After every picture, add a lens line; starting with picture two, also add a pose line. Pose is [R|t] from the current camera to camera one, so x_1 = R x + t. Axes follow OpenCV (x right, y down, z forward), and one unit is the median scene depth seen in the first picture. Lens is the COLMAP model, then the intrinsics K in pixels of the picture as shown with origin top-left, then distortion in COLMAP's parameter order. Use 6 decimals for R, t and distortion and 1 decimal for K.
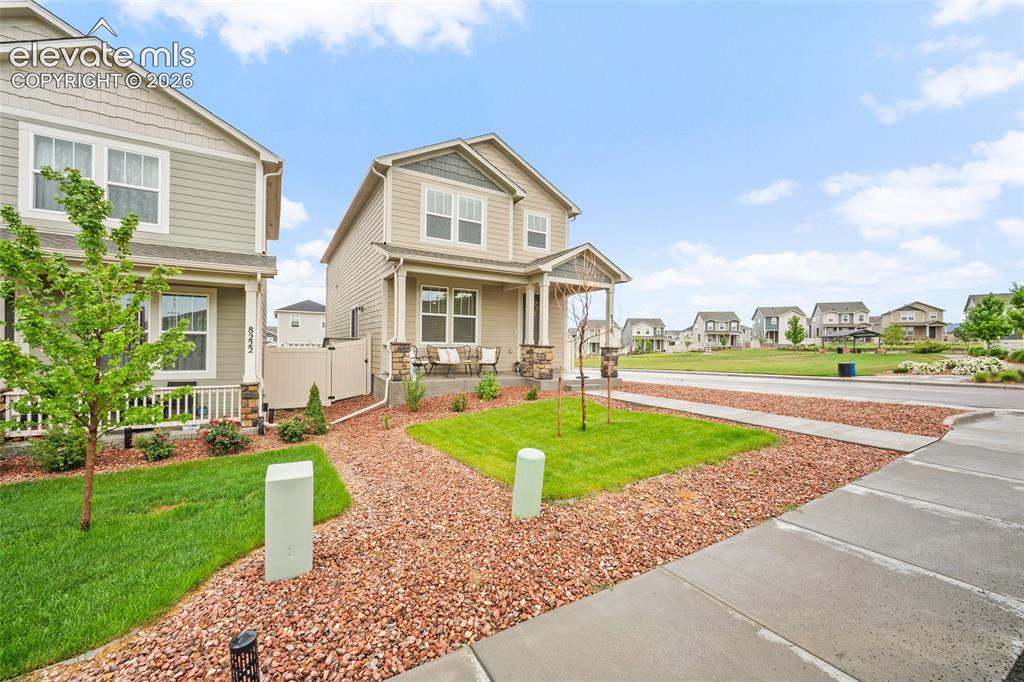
lens RADIAL K [[403.3, 0, 505.5], [0, 403.3, 349.2], [0, 0, 1]] dist [-0.000061, -0.000282]
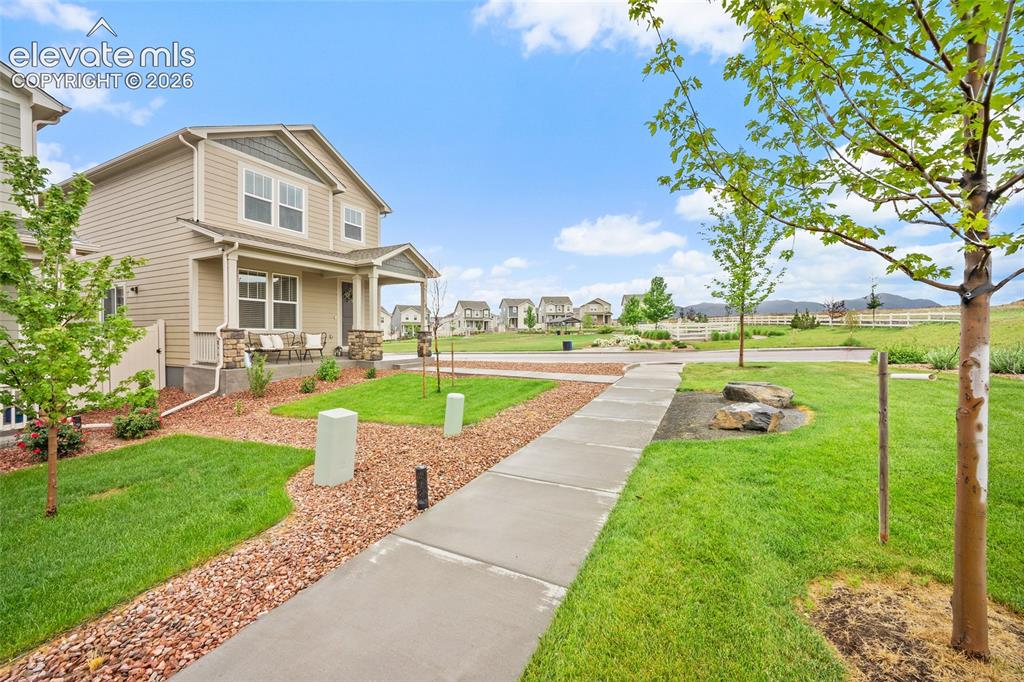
lens RADIAL K [[405.0, 0, 507.7], [0, 405.0, 339.8], [0, 0, 1]] dist [-0.001647, 0.000054]
pose [[0.836975, -0.024088, 0.546711, -0.194431], [0.017924, 0.999701, 0.016606, 0.004413], [-0.546948, -0.004099, 0.837156, -0.139923]]
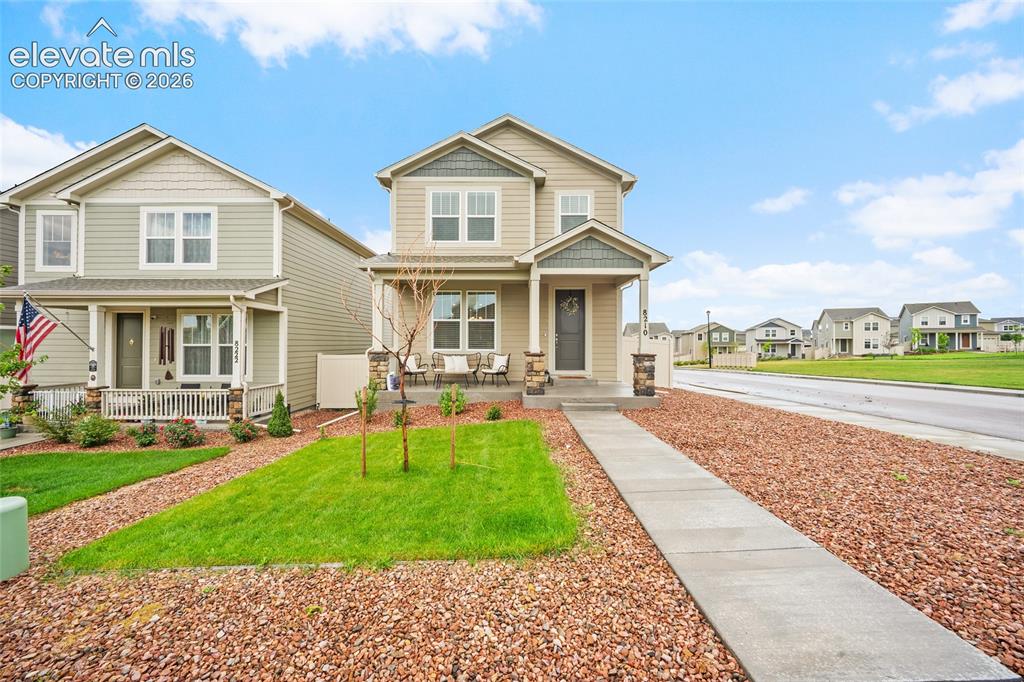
lens RADIAL K [[402.1, 0, 507.4], [0, 402.1, 344.1], [0, 0, 1]] dist [-0.001342, 0.000195]
pose [[0.862967, -0.011983, -0.505118, 0.421958], [0.007039, 0.999907, -0.011694, -0.016795], [0.505211, 0.006536, 0.862971, 0.242180]]
